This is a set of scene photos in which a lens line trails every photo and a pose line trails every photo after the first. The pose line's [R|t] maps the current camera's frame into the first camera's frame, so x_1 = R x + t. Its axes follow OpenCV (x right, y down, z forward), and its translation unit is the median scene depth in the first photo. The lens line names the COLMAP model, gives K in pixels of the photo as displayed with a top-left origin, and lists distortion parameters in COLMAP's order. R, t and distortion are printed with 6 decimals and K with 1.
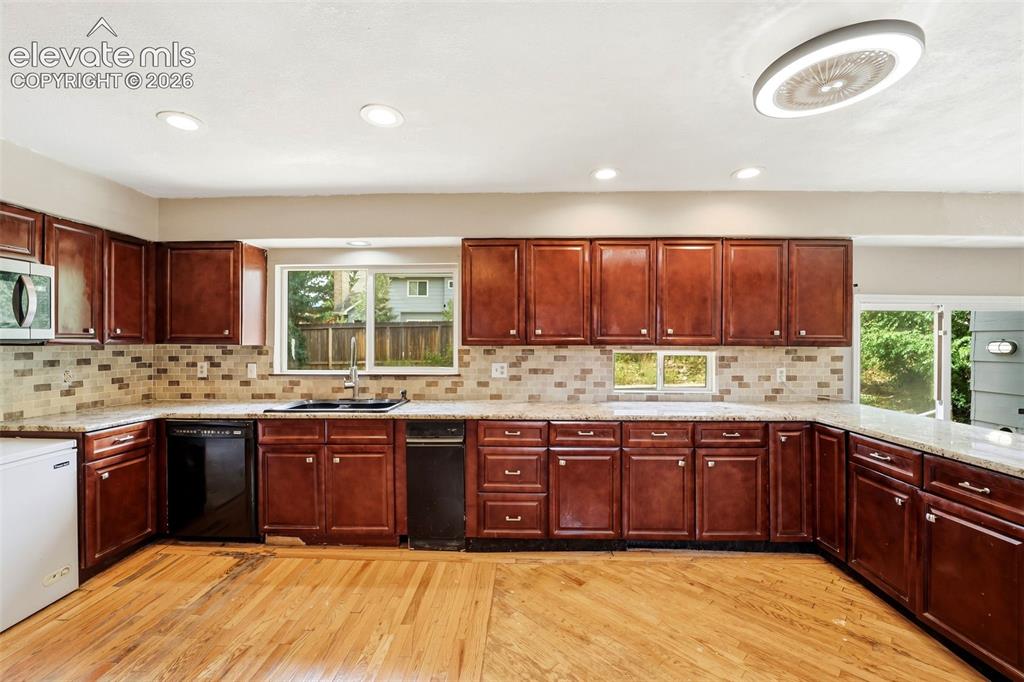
lens RADIAL K [[422.7, 0, 511.5], [0, 422.7, 340.9], [0, 0, 1]] dist [-0.021560, 0.000251]
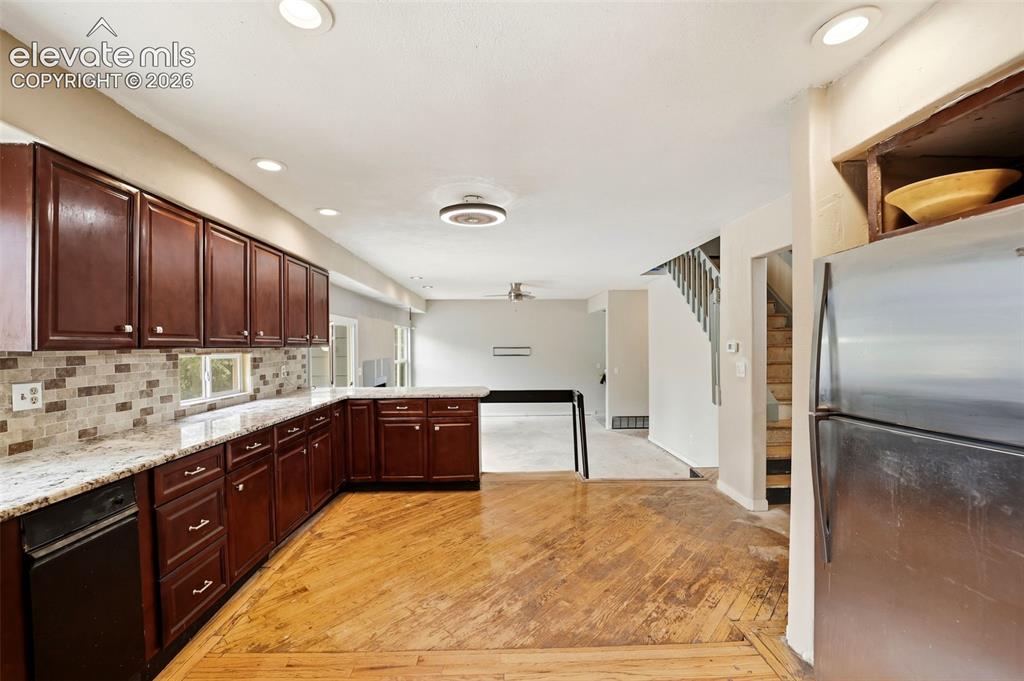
lens RADIAL K [[422.7, 0, 514.5], [0, 422.7, 350.6], [0, 0, 1]] dist [-0.021560, 0.000251]
pose [[-0.075903, -0.014469, 0.997010, -0.674286], [0.004257, 0.999881, 0.014834, 0.005795], [-0.997106, 0.005370, -0.075833, 0.467550]]
